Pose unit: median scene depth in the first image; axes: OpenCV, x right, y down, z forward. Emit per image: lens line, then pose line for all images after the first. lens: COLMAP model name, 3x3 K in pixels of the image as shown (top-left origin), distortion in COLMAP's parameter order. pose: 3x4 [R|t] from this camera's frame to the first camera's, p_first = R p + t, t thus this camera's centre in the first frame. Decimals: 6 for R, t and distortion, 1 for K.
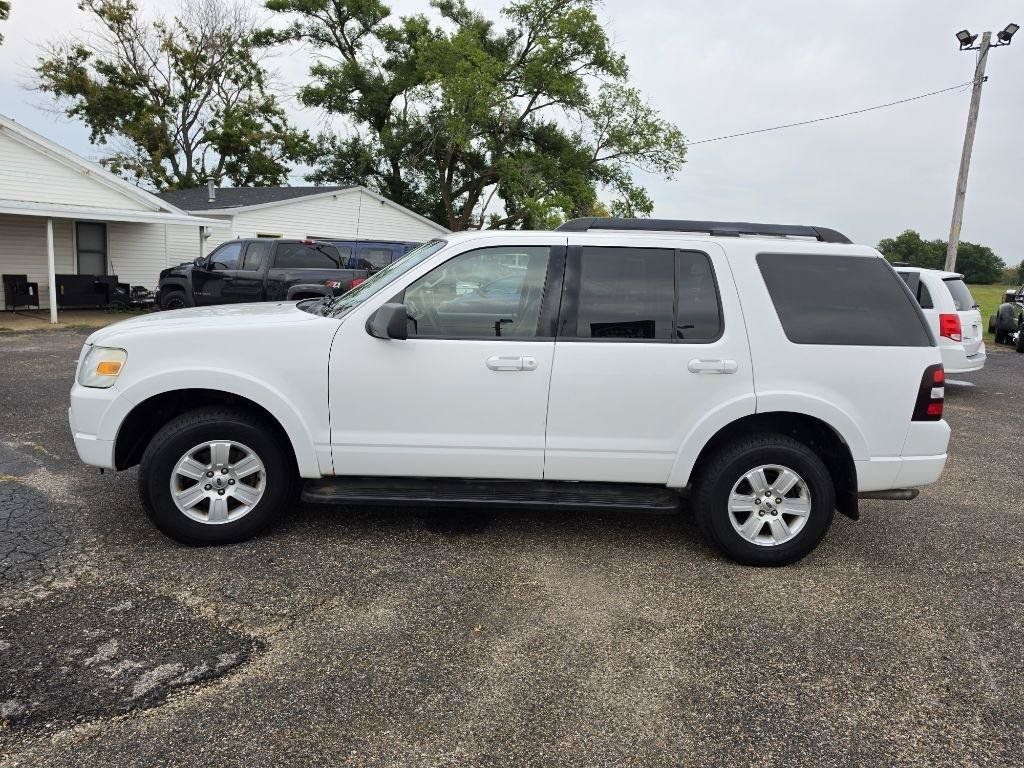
lens RADIAL K [[679.1, 0, 509.9], [0, 679.1, 368.9], [0, 0, 1]] dist [0.033073, -0.045364]
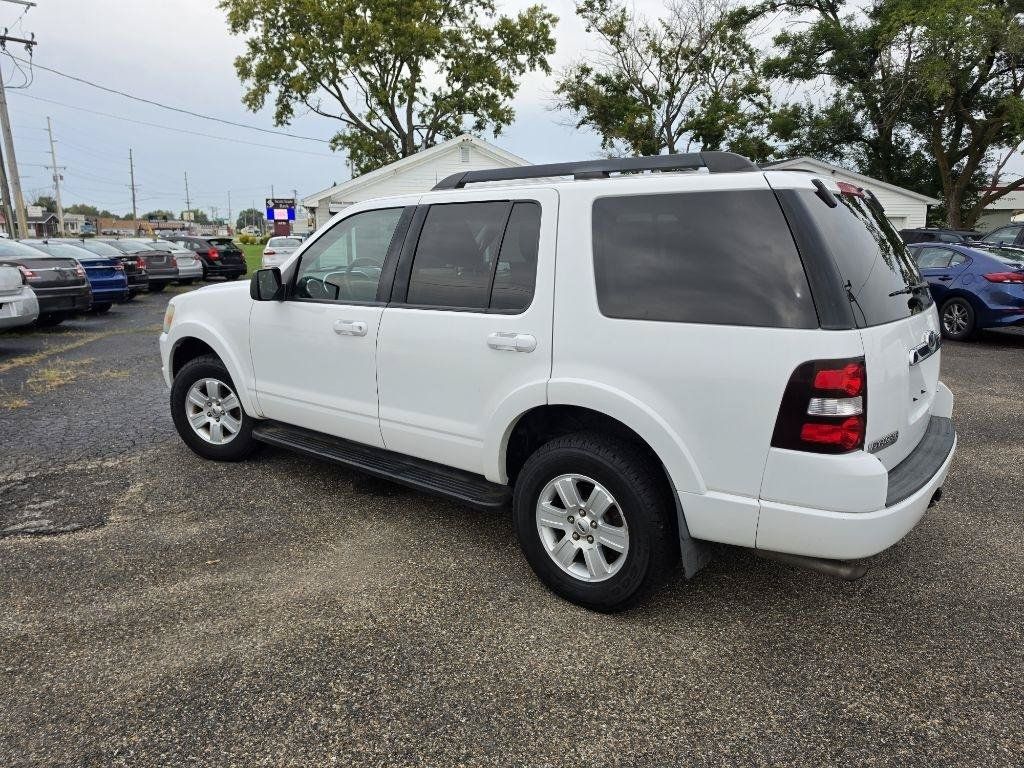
lens RADIAL K [[669.8, 0, 511.7], [0, 669.8, 371.4], [0, 0, 1]] dist [0.064310, -0.081031]
pose [[0.767912, 0.081170, -0.635392, 0.067291], [-0.062542, 0.996700, 0.051740, -0.000889], [0.637495, 0.000006, 0.770455, 0.031081]]
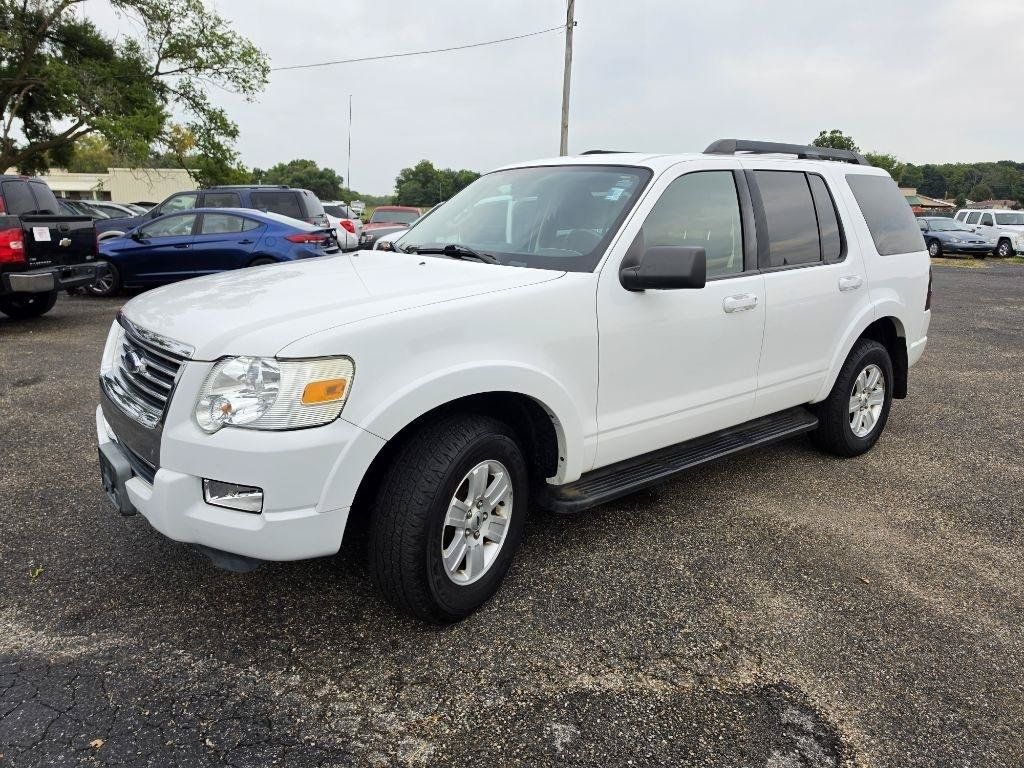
lens RADIAL K [[687.0, 0, 516.5], [0, 687.0, 359.3], [0, 0, 1]] dist [0.042402, -0.050313]
pose [[0.806674, -0.163445, 0.567945, -0.063482], [0.116820, 0.986134, 0.117870, -0.006315], [-0.579335, -0.028735, 0.814583, 0.033791]]
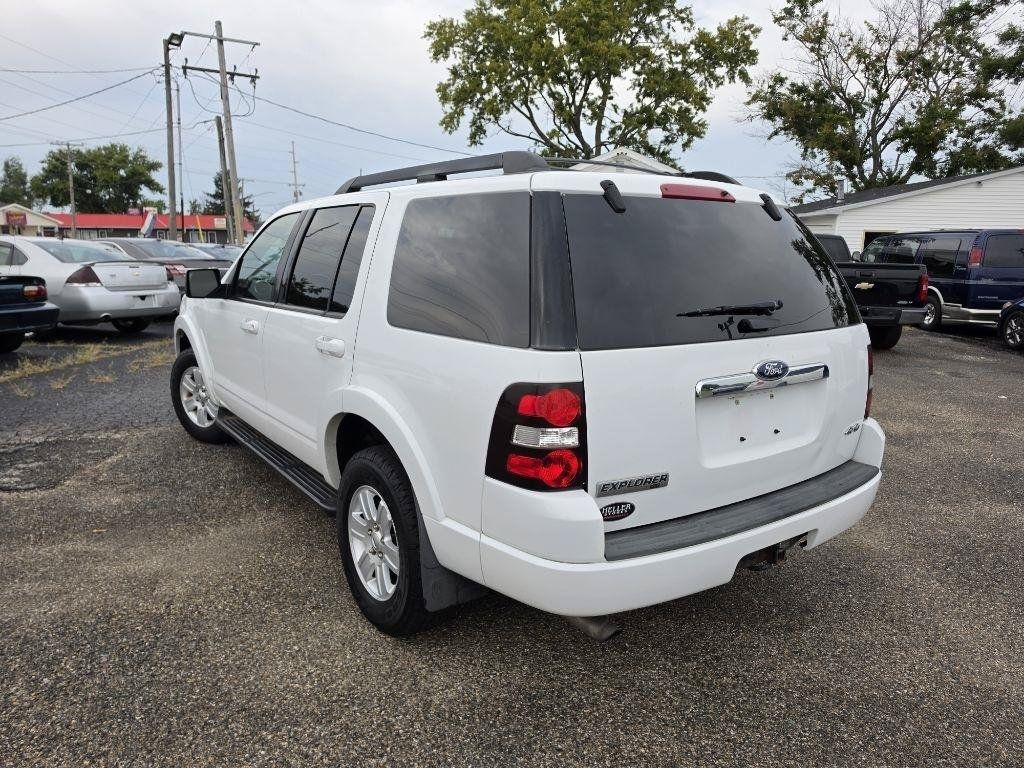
lens RADIAL K [[661.2, 0, 512.0], [0, 661.2, 384.0], [0, 0, 1]] dist [-0.005205, -0.004074]
pose [[0.563640, 0.131304, -0.815518, 0.088260], [-0.117580, 0.989985, 0.078130, -0.003843], [0.817609, 0.051851, 0.573434, 0.059742]]
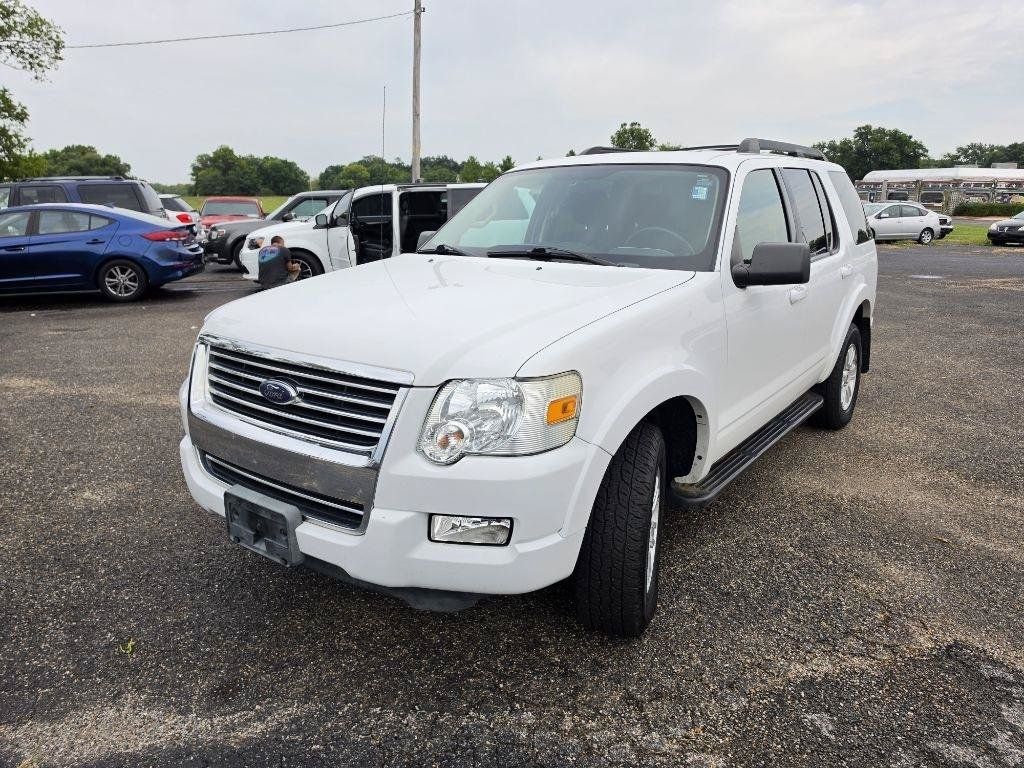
lens RADIAL K [[701.7, 0, 505.8], [0, 701.7, 353.0], [0, 0, 1]] dist [-0.001302, 0.002384]
pose [[0.649545, -0.210023, 0.730741, -0.082913], [0.145696, 0.977663, 0.151484, -0.011279], [-0.746234, 0.008070, 0.665635, 0.052726]]
